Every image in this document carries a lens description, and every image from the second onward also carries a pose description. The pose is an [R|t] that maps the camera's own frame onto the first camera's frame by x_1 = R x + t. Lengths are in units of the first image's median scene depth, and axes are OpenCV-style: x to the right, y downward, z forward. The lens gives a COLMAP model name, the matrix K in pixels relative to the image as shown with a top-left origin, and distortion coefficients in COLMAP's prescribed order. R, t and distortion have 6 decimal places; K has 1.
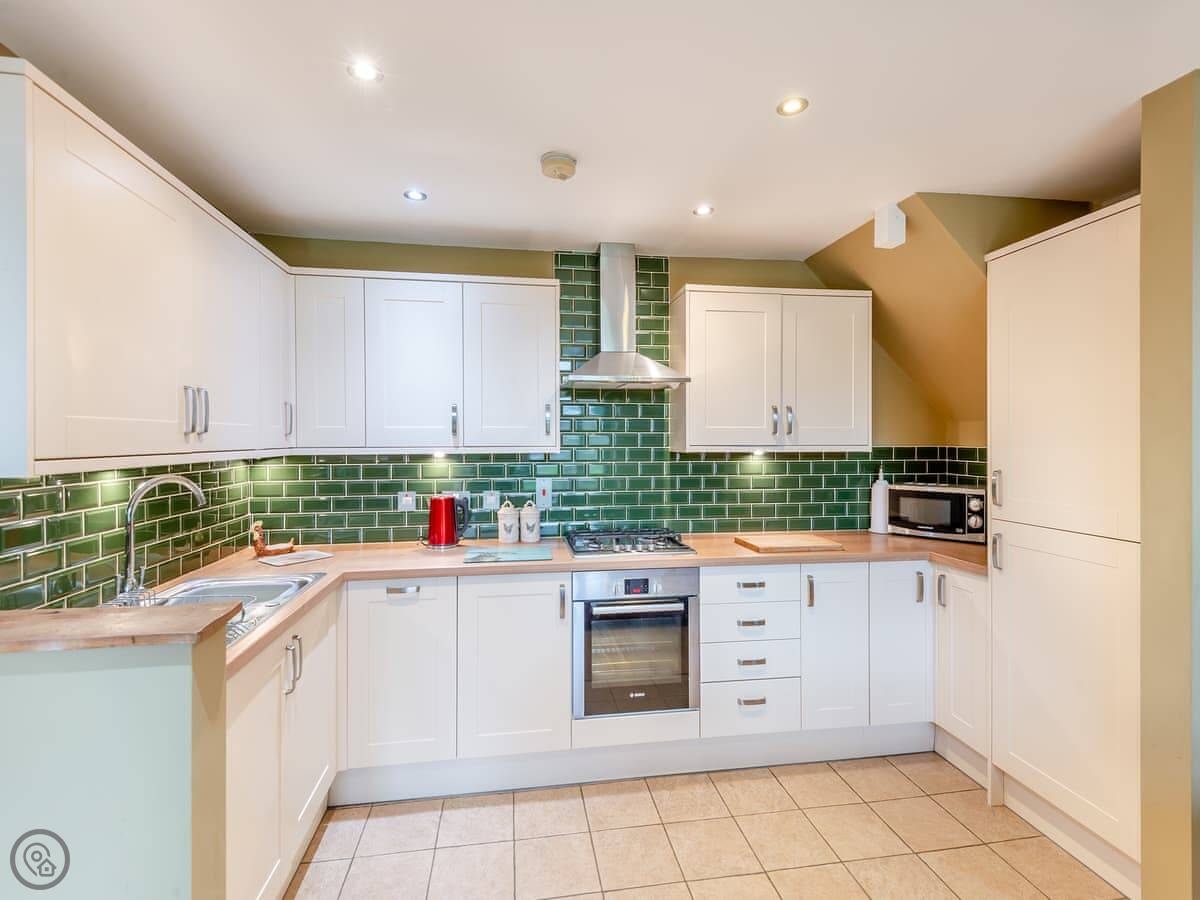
lens RADIAL K [[549.5, 0, 600.7], [0, 549.5, 446.5], [0, 0, 1]] dist [0.012647, -0.002195]
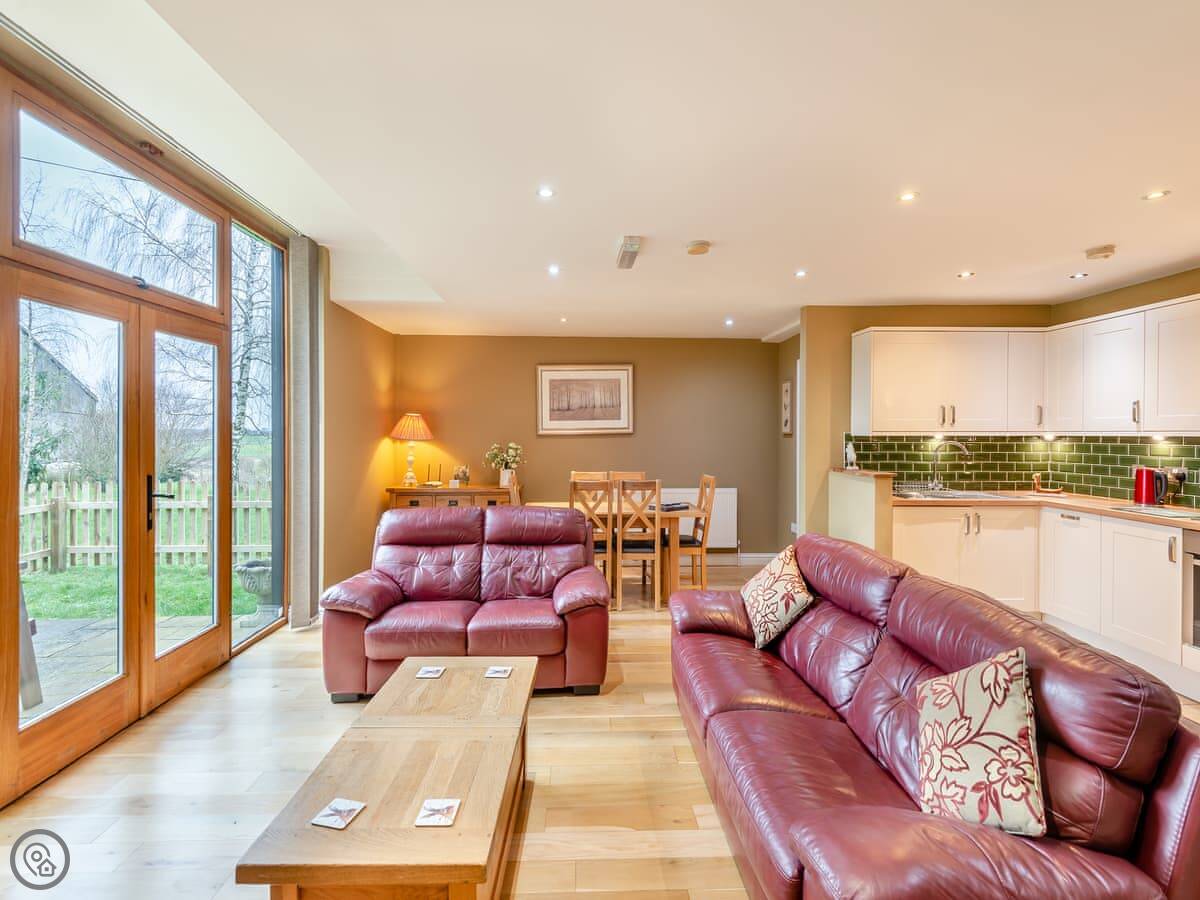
lens RADIAL K [[549.5, 0, 601.7], [0, 549.5, 440.4], [0, 0, 1]] dist [0.012647, -0.002195]
pose [[-0.124189, 0.016596, -0.992120, 1.180881], [-0.008916, 0.999801, 0.017841, 0.009736], [0.992219, 0.011062, -0.124016, -0.150434]]
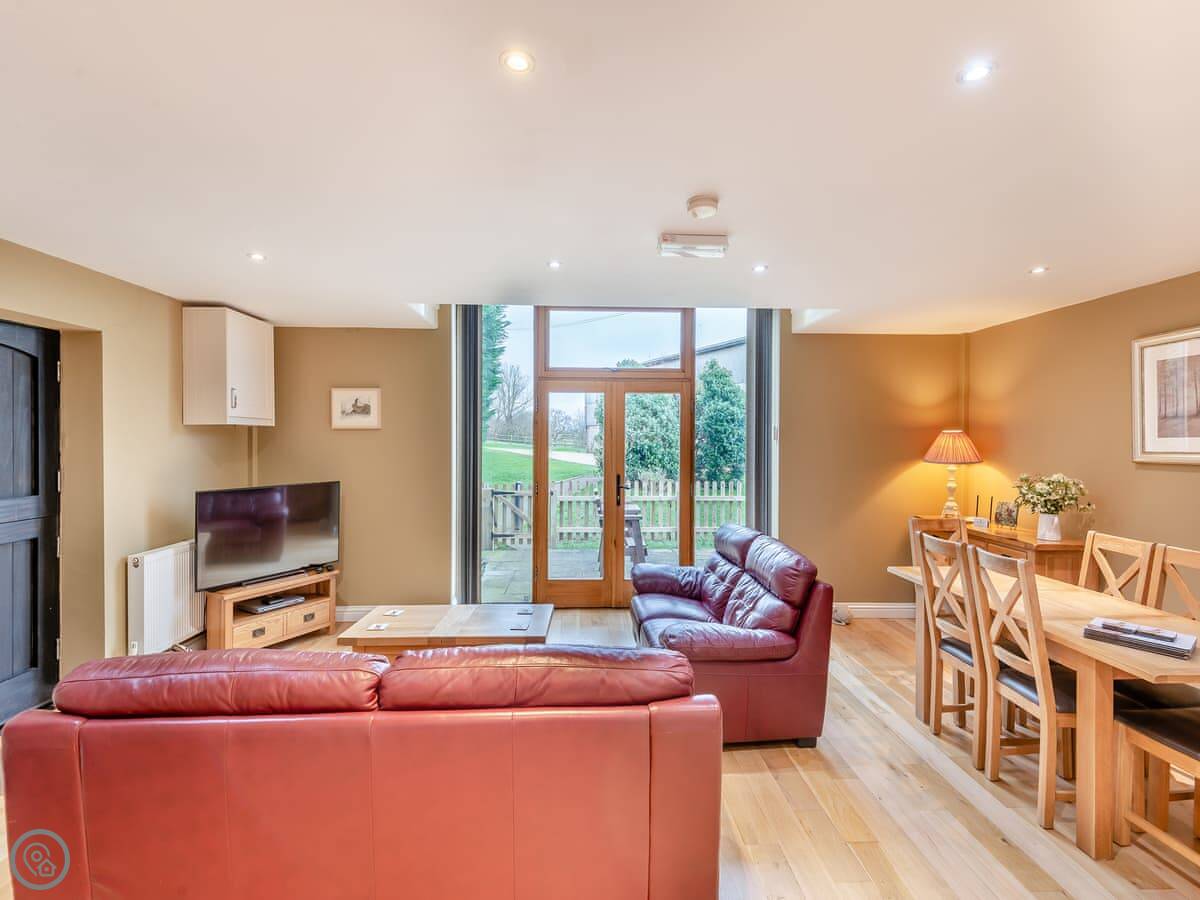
lens RADIAL K [[549.5, 0, 601.6], [0, 549.5, 445.6], [0, 0, 1]] dist [0.012647, -0.002195]
pose [[-0.990953, -0.002591, 0.134183, 0.099038], [-0.000443, 0.999871, 0.016039, -0.027174], [-0.134207, 0.015834, -0.990827, 0.697104]]
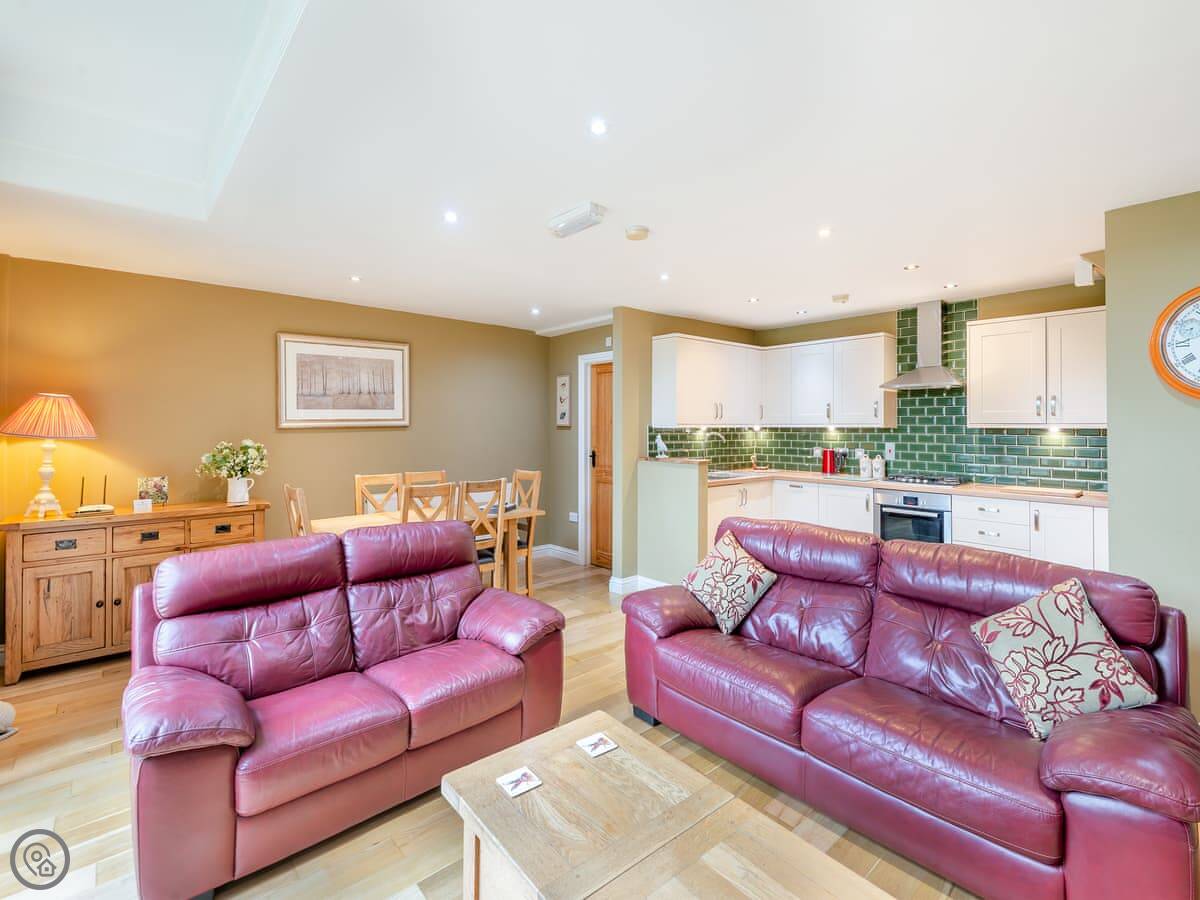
lens RADIAL K [[549.5, 0, 604.0], [0, 549.5, 426.0], [0, 0, 1]] dist [0.012647, -0.002195]
pose [[0.531738, 0.004638, -0.846896, 0.923132], [-0.008814, 0.999961, -0.000058, 0.014077], [0.846863, 0.007496, 0.531758, -0.710849]]
